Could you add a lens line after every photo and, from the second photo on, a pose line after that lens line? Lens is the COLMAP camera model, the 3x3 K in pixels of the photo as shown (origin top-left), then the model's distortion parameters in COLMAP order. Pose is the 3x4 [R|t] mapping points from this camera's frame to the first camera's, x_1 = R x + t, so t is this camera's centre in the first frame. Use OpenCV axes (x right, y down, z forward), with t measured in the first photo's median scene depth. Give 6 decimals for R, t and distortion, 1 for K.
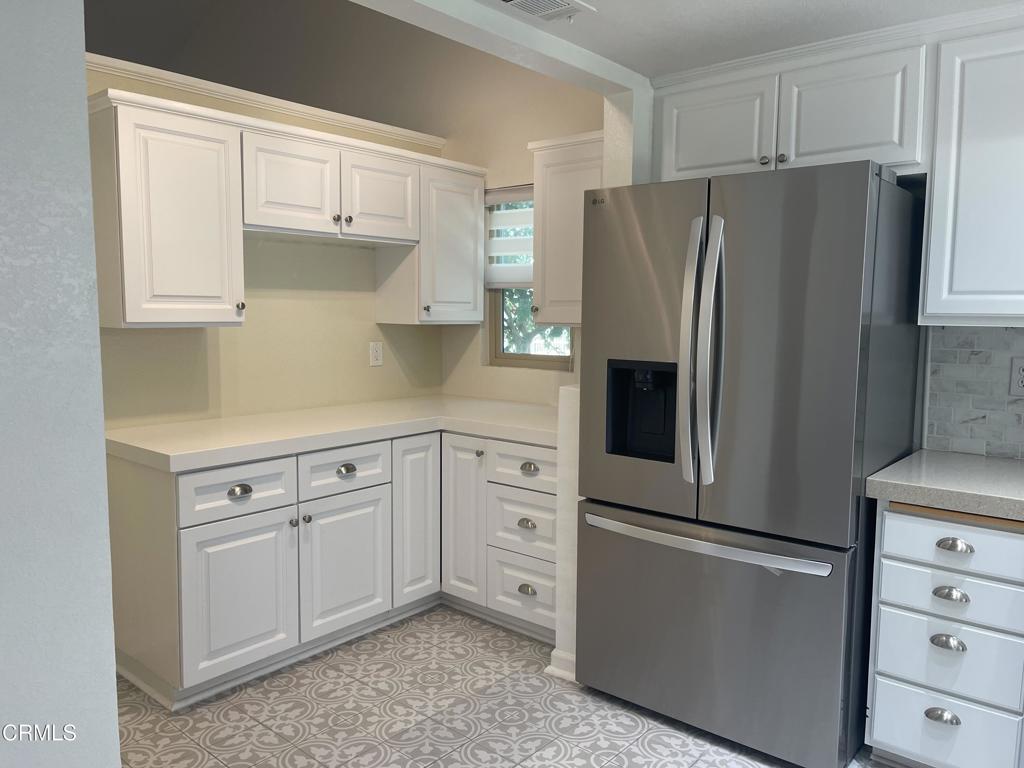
lens RADIAL K [[776.0, 0, 510.2], [0, 776.0, 383.1], [0, 0, 1]] dist [0.056515, -0.073959]
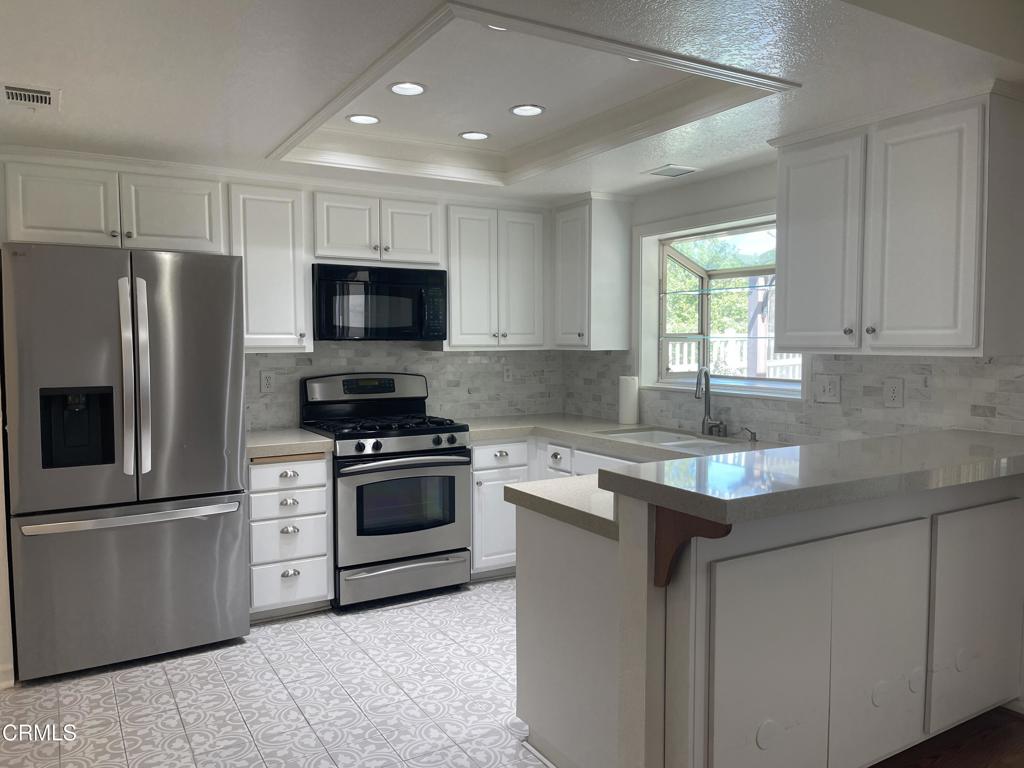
lens RADIAL K [[776.0, 0, 511.5], [0, 776.0, 384.7], [0, 0, 1]] dist [0.056515, -0.073959]
pose [[0.309076, -0.063315, 0.948927, -0.829182], [0.099383, 0.994469, 0.033983, -0.005693], [-0.945830, 0.083804, 0.313659, -0.048177]]
